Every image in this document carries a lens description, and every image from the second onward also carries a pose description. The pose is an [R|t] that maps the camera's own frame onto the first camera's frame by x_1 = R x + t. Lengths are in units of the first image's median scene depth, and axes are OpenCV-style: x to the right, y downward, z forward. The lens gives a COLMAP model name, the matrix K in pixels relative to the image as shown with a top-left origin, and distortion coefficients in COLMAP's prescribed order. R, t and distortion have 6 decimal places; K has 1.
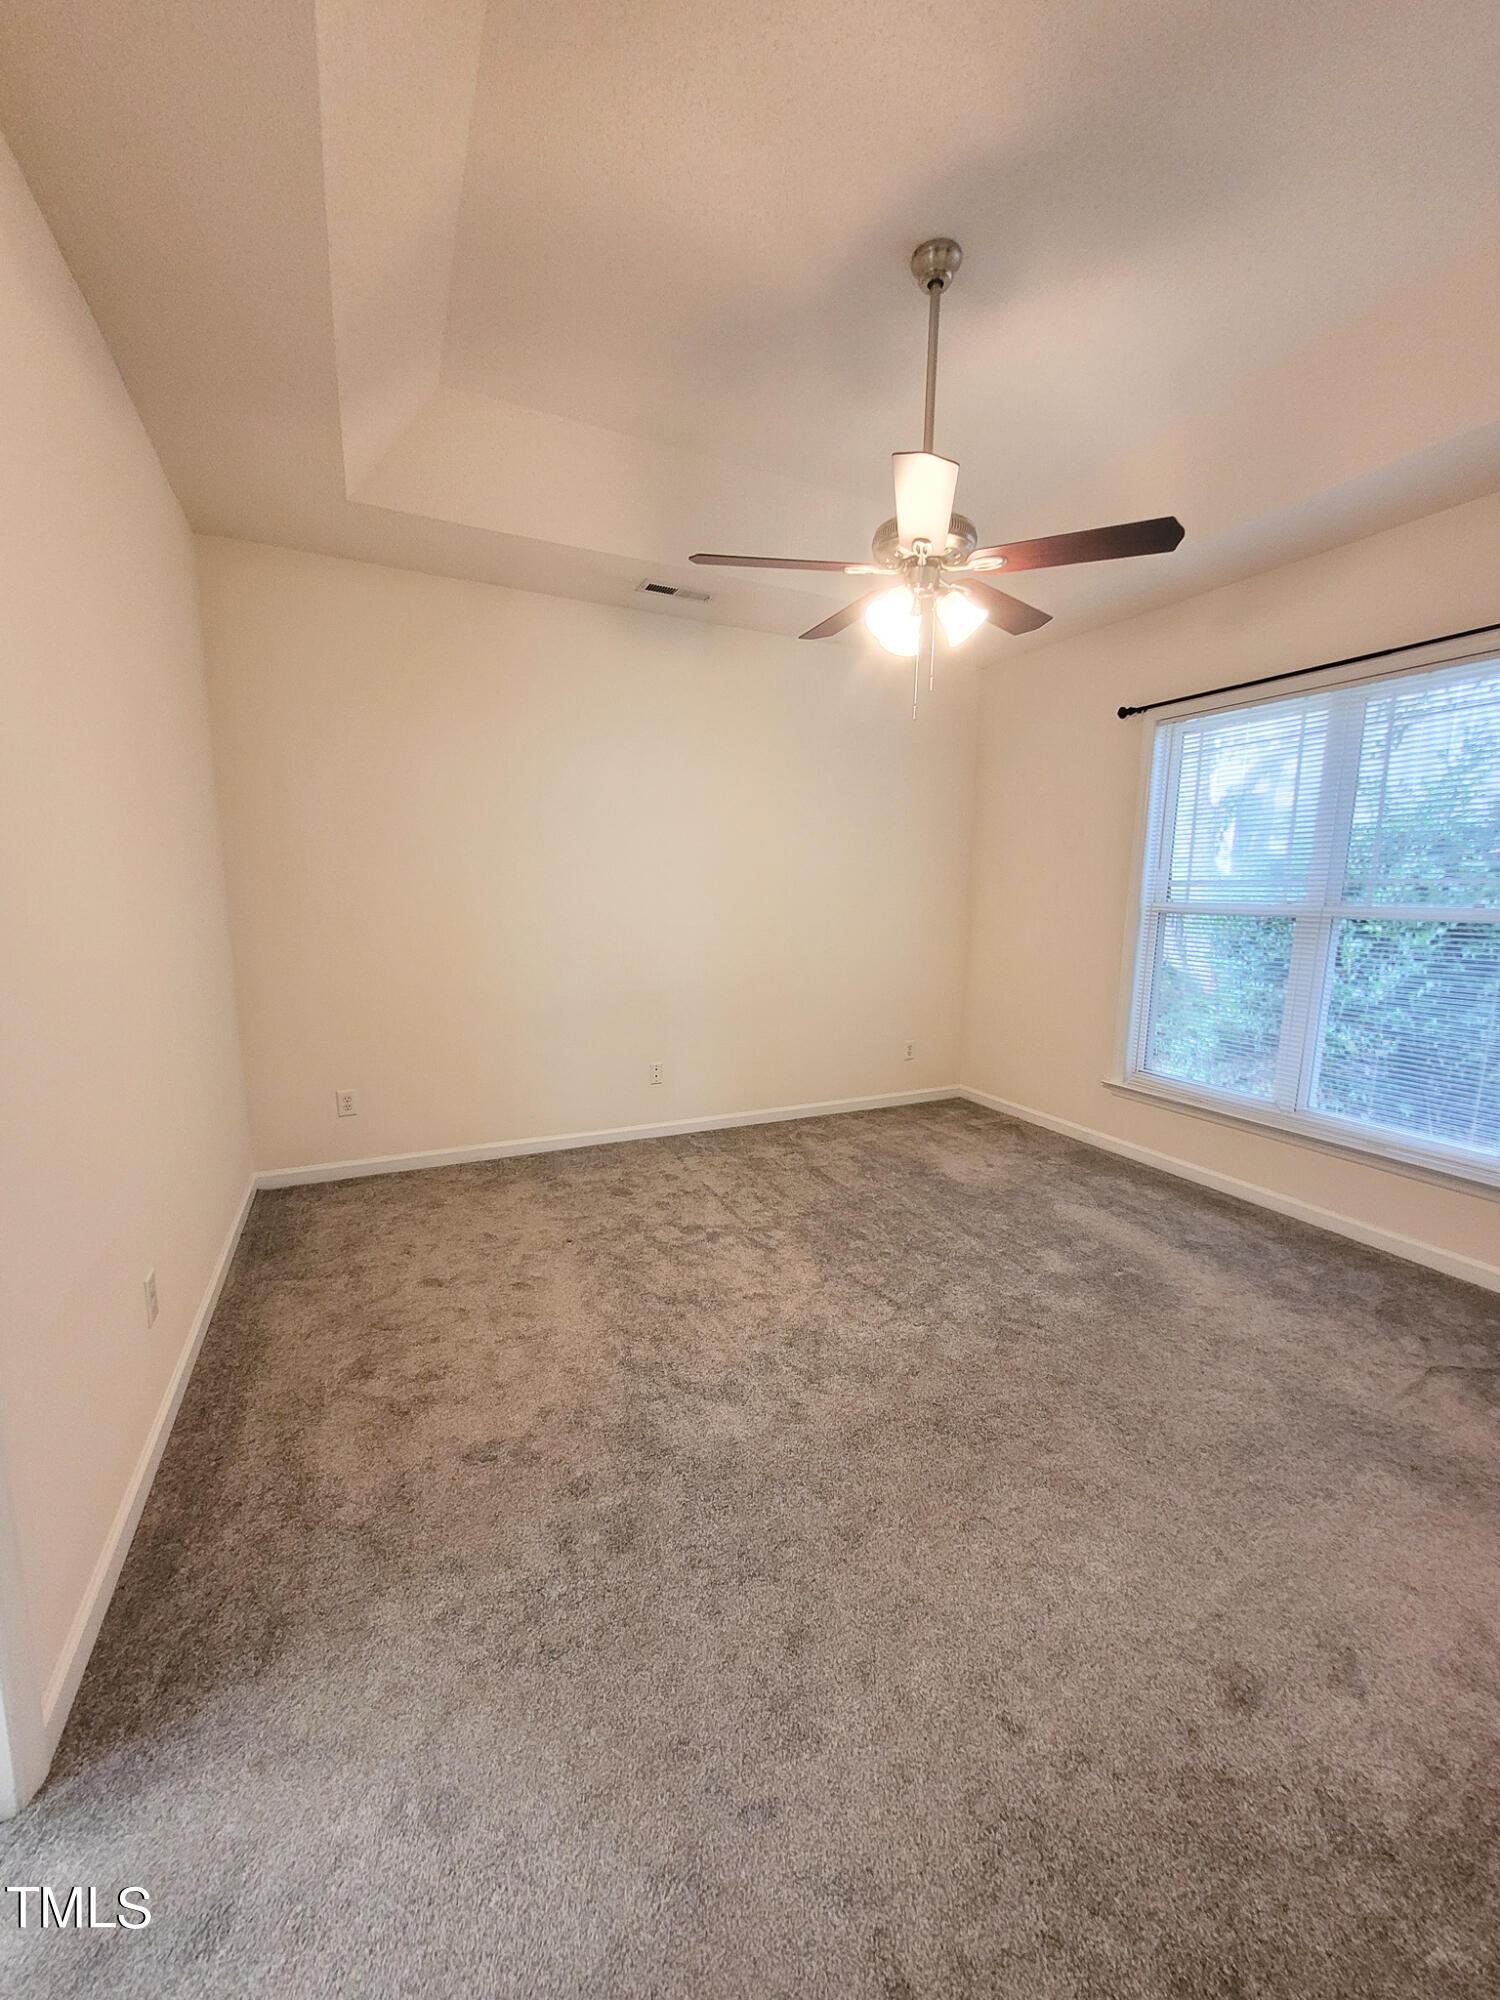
lens RADIAL K [[784.1, 0, 755.2], [0, 784.1, 1012.1], [0, 0, 1]] dist [0.000086, 0.000128]
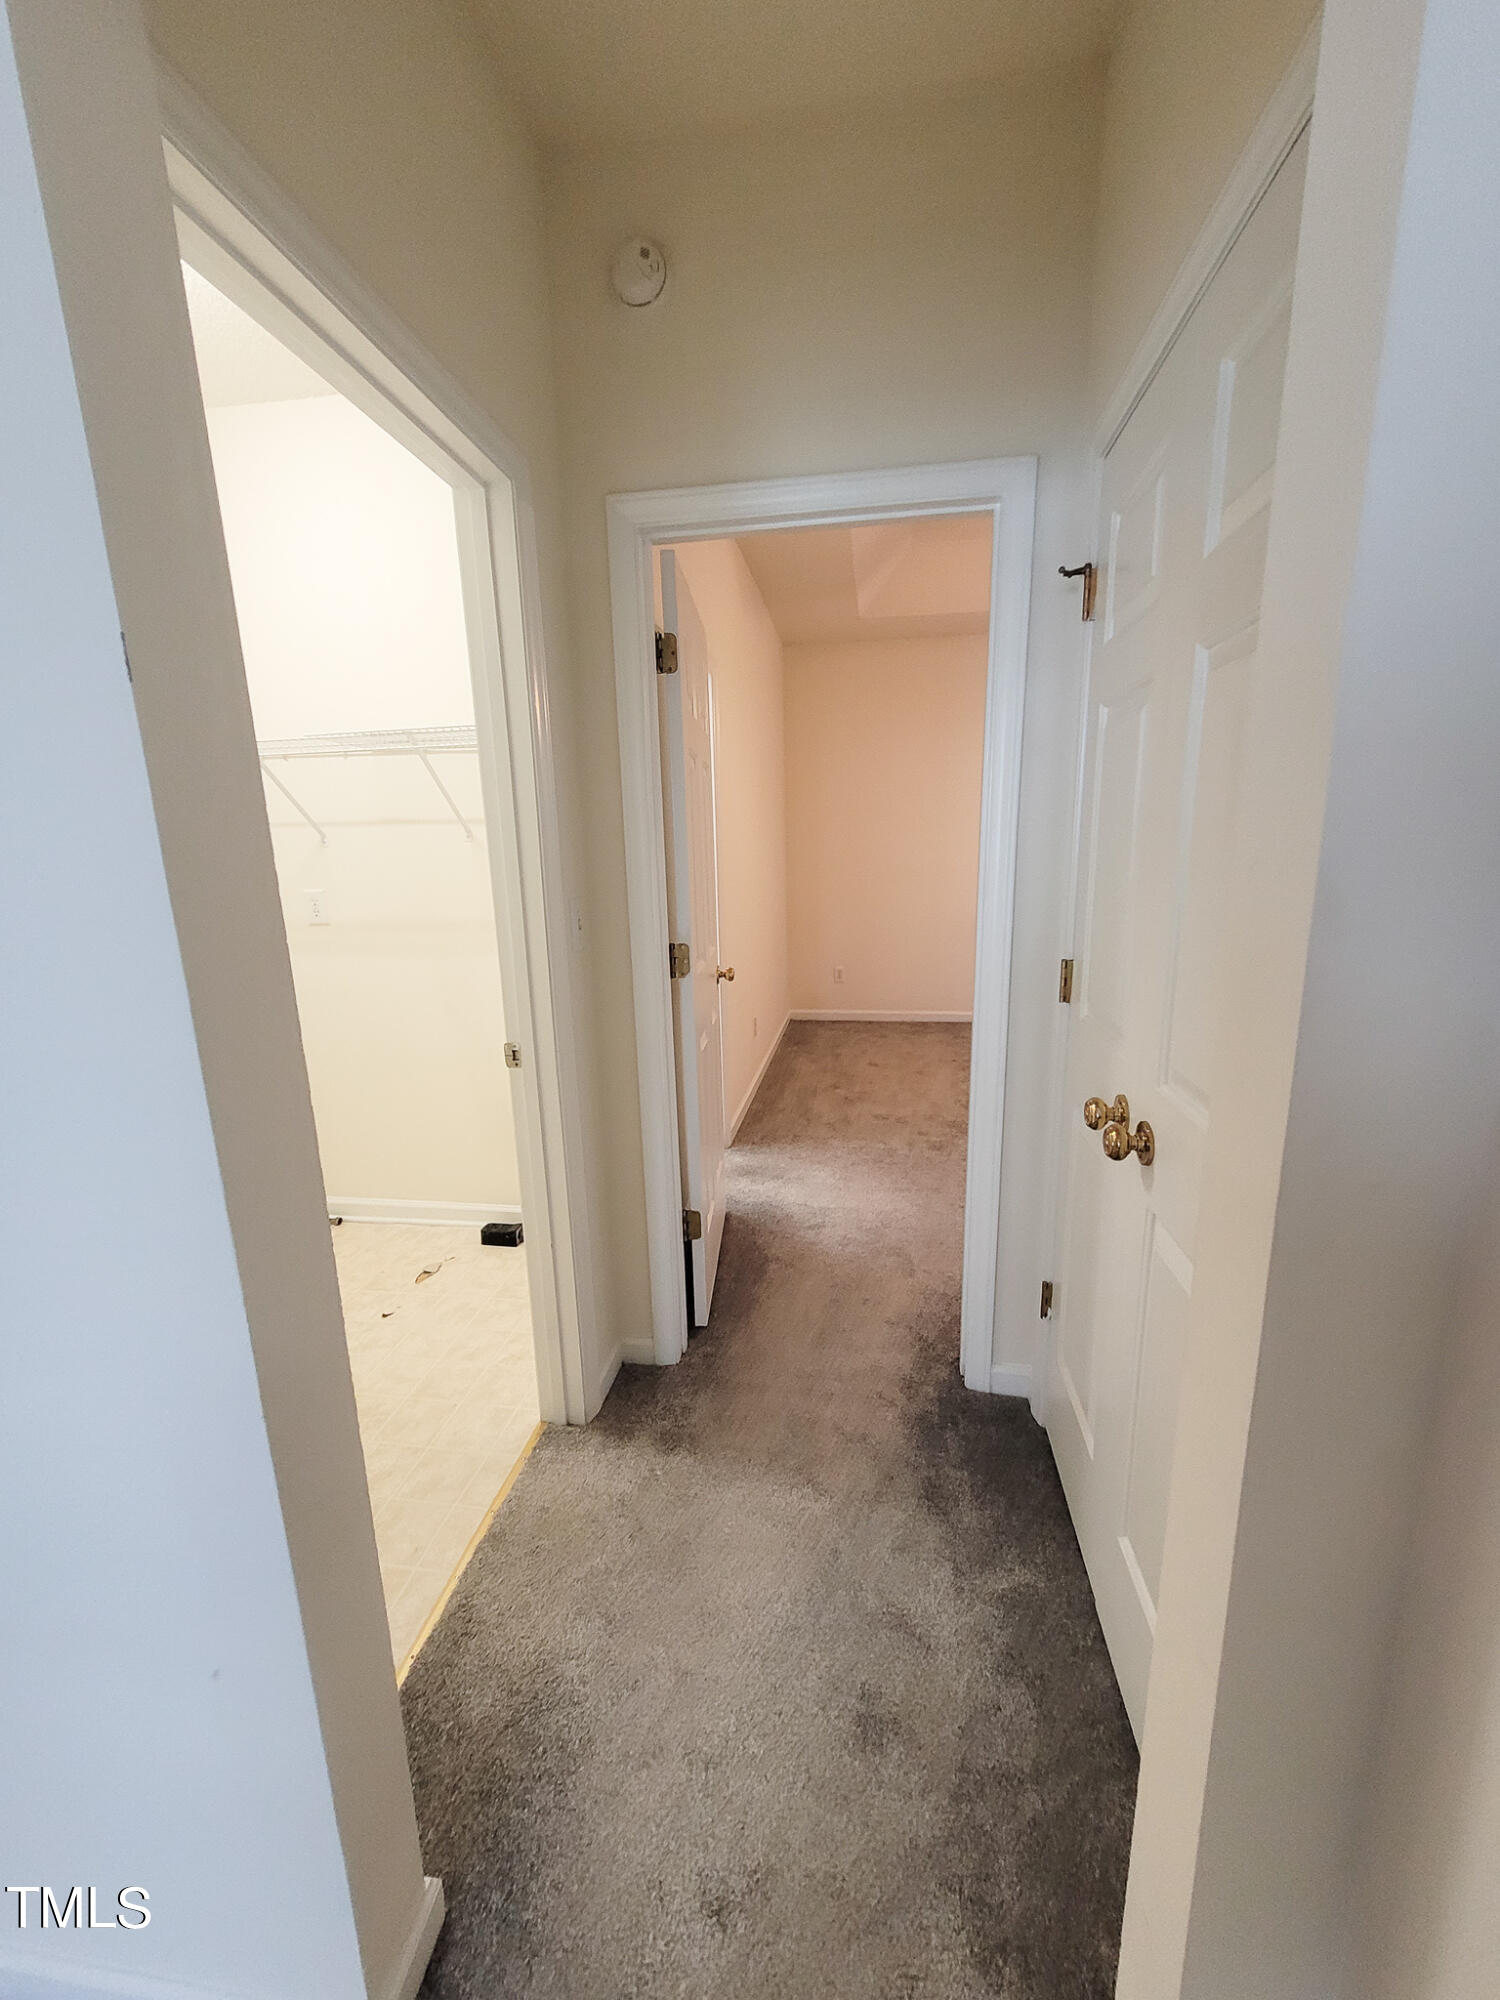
lens RADIAL K [[784.1, 0, 755.2], [0, 784.1, 1012.1], [0, 0, 1]] dist [0.000086, 0.000128]
pose [[0.822295, 0.087781, -0.562251, 0.277146], [-0.055367, 0.995685, 0.074475, 0.082159], [0.566362, -0.030110, 0.823607, -0.476842]]
